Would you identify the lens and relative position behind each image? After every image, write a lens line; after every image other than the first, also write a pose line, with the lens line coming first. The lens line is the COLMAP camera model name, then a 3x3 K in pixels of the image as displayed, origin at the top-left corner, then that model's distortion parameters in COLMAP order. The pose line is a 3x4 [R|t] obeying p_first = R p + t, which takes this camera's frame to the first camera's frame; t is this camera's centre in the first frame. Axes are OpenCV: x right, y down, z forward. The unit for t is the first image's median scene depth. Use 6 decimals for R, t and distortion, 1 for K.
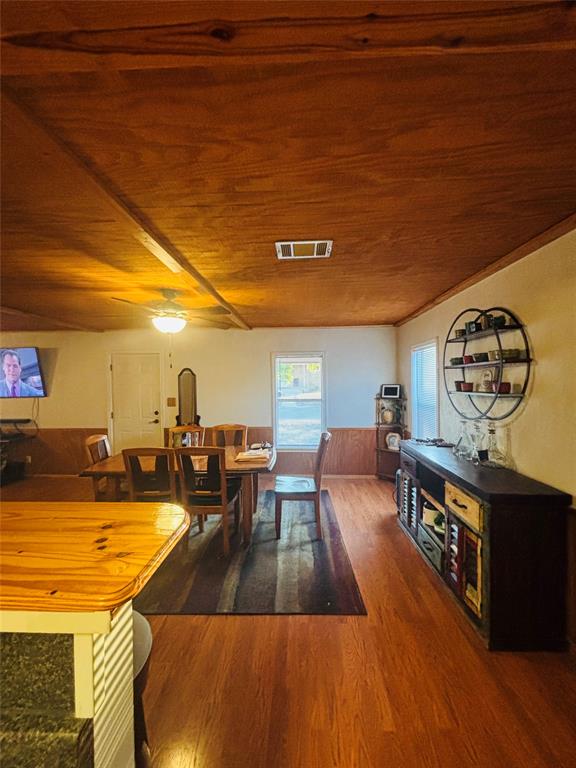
lens RADIAL K [[311.4, 0, 287.8], [0, 311.4, 383.7], [0, 0, 1]] dist [0.000498, 0.001156]
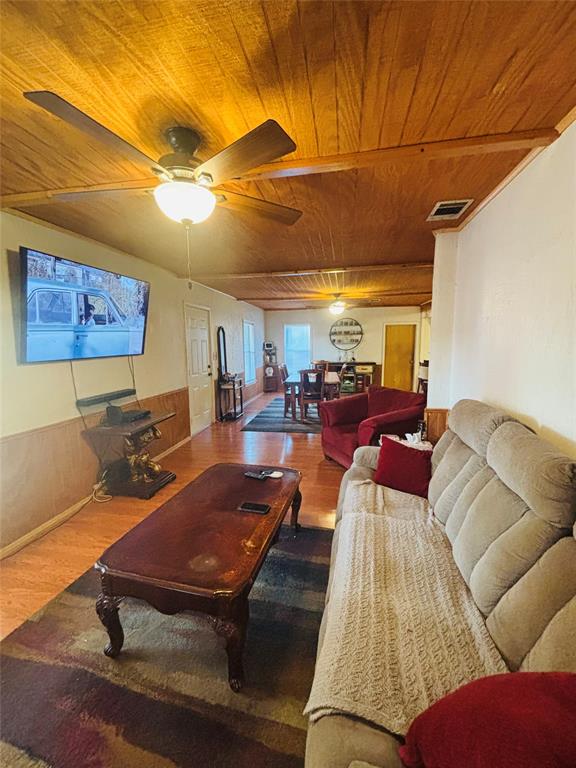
lens RADIAL K [[311.4, 0, 284.7], [0, 311.4, 383.1], [0, 0, 1]] dist [0.000498, 0.001156]
pose [[0.147752, -0.117444, 0.982027, -3.020470], [0.019665, 0.993077, 0.115807, 0.063455], [-0.988829, 0.002201, 0.149039, 1.198624]]
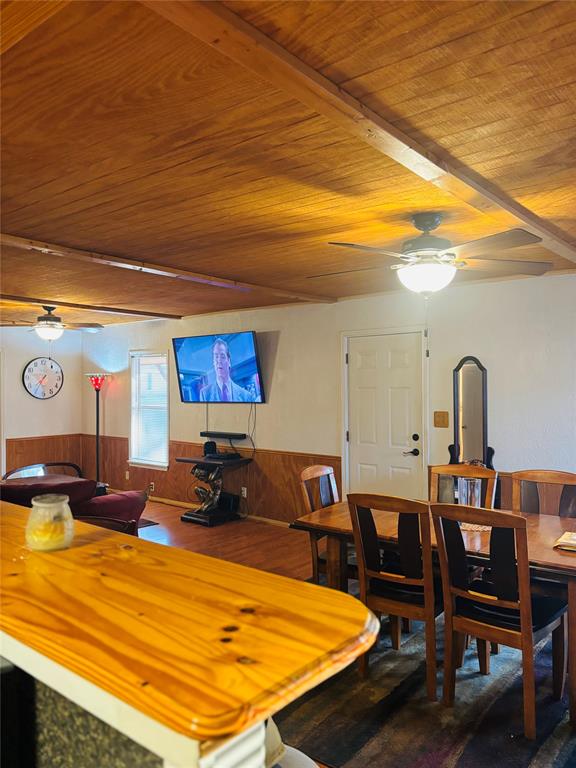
lens RADIAL K [[582.8, 0, 286.0], [0, 582.8, 387.7], [0, 0, 1]] dist [0.032193, -0.023354]
pose [[0.798369, 0.012392, -0.602041, 0.053308], [-0.011468, 0.999920, 0.005373, 0.002381], [0.602059, 0.002614, 0.798447, 0.033240]]
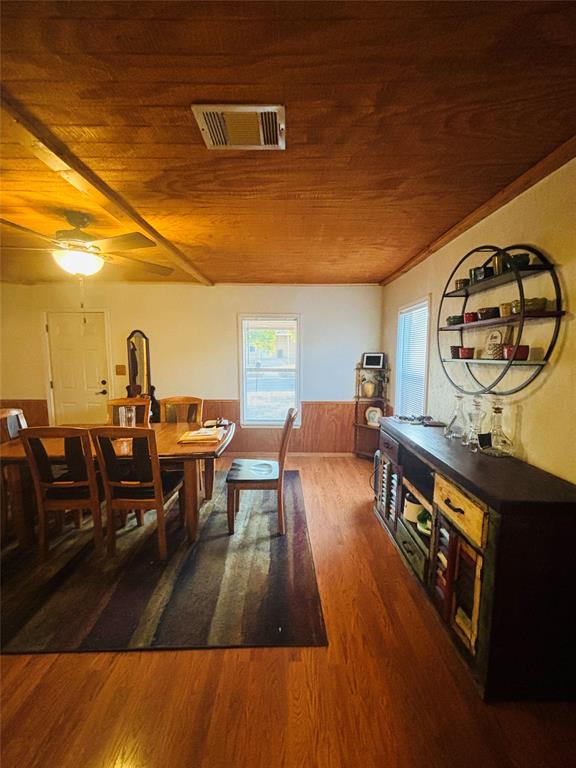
lens RADIAL K [[311.4, 0, 286.7], [0, 311.4, 383.9], [0, 0, 1]] dist [0.000498, 0.001156]
pose [[0.999003, 0.009877, 0.043526, 0.095694], [-0.013827, 0.995718, 0.091400, 0.024918], [-0.042437, -0.091911, 0.994863, 0.251909]]
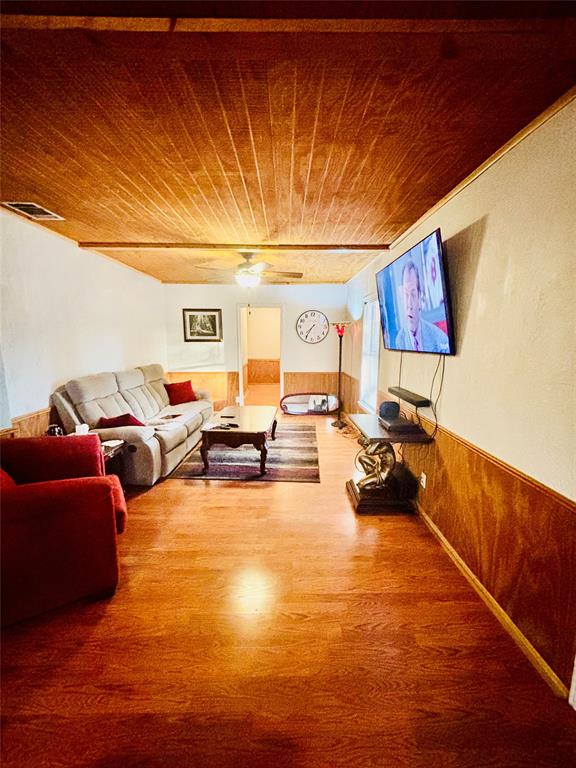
lens RADIAL K [[311.4, 0, 294.4], [0, 311.4, 382.8], [0, 0, 1]] dist [0.000498, 0.001156]
pose [[0.069647, 0.152684, -0.985818, -0.818469], [-0.019748, 0.988235, 0.151663, 0.043520], [0.997376, 0.008905, 0.071842, 1.617160]]
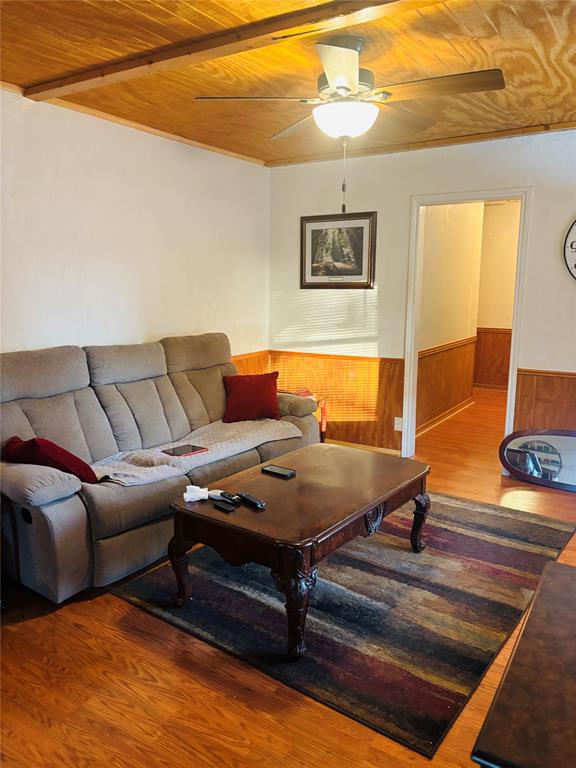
lens RADIAL K [[582.8, 0, 286.2], [0, 582.8, 385.9], [0, 0, 1]] dist [0.032193, -0.023354]
pose [[-0.511487, 0.159795, -0.844303, -1.386875], [-0.009498, 0.981446, 0.191505, 0.054069], [0.859239, 0.105971, -0.500479, 1.980285]]
